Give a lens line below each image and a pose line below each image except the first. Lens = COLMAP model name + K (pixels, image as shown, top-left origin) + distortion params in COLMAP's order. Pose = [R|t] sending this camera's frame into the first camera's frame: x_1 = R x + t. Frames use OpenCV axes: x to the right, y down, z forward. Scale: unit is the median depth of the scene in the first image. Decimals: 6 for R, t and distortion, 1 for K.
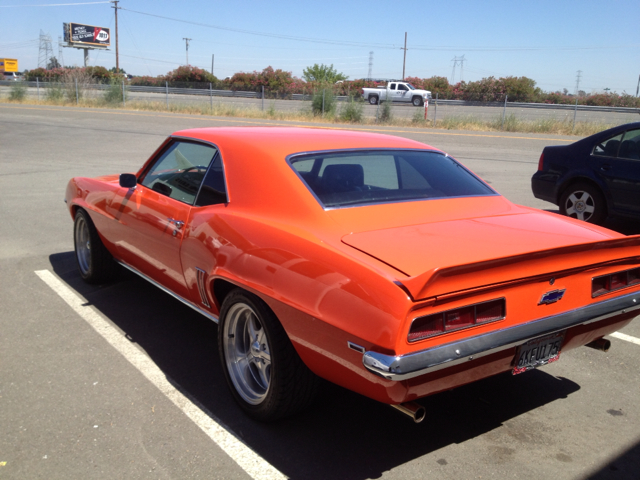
lens RADIAL K [[607.8, 0, 322.0], [0, 607.8, 238.0], [0, 0, 1]] dist [0.110411, -0.249777]
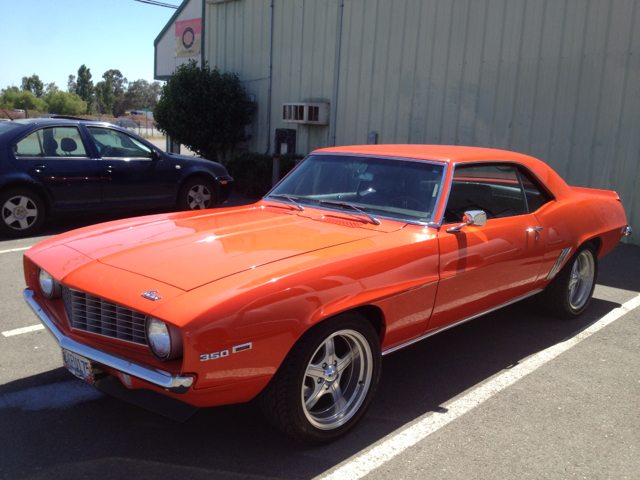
lens RADIAL K [[607.8, 0, 322.0], [0, 607.8, 238.0], [0, 0, 1]] dist [0.110411, -0.249777]
pose [[-0.180304, -0.204736, 0.962067, -0.975779], [0.163260, 0.958301, 0.234532, -0.268065], [-0.969967, 0.199354, -0.139361, 1.154353]]
